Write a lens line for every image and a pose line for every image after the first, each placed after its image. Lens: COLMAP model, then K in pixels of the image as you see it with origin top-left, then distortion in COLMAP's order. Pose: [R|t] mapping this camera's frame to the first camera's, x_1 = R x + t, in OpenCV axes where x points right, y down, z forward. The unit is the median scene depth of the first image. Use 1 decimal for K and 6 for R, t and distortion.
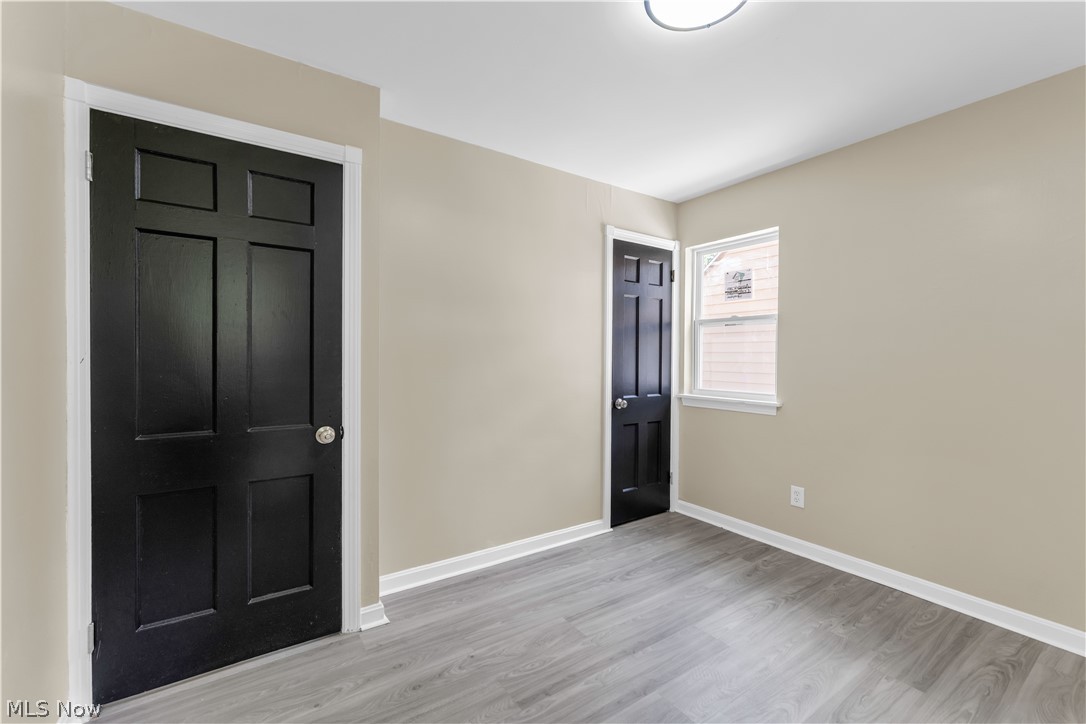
lens RADIAL K [[447.2, 0, 549.5], [0, 447.2, 360.2], [0, 0, 1]] dist [-0.000082, -0.000633]
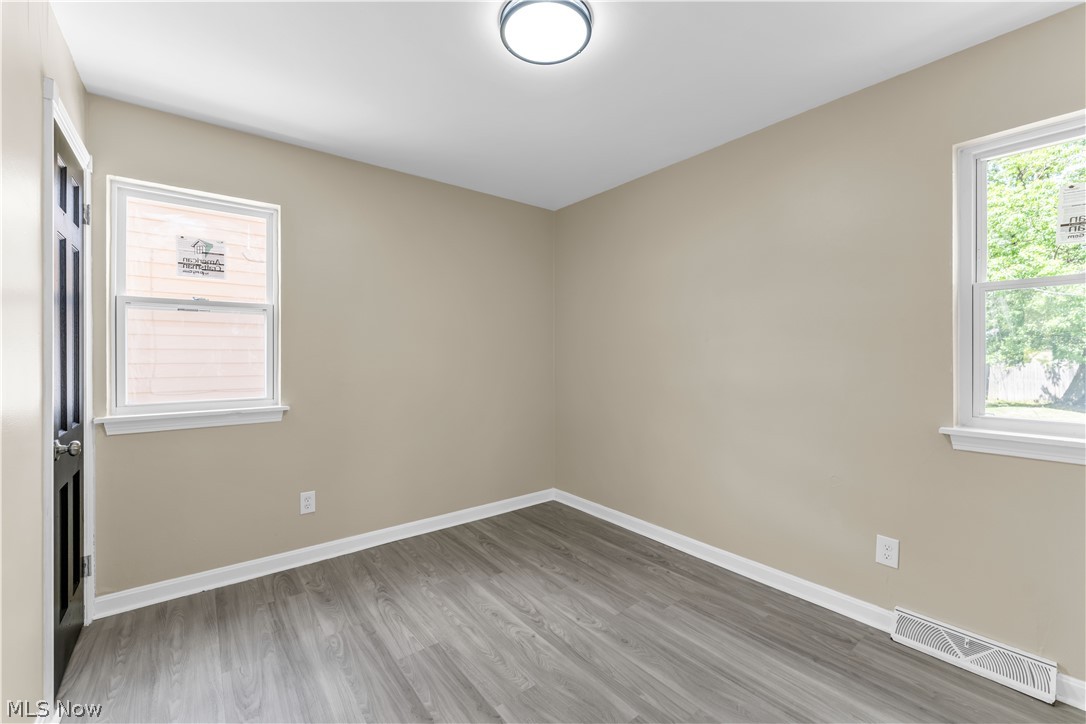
lens RADIAL K [[447.2, 0, 544.5], [0, 447.2, 359.2], [0, 0, 1]] dist [-0.000082, -0.000633]
pose [[-0.058068, -0.010669, 0.998256, -0.465210], [0.012031, 0.999863, 0.011386, -0.001487], [-0.998240, 0.012671, -0.057932, 0.627327]]
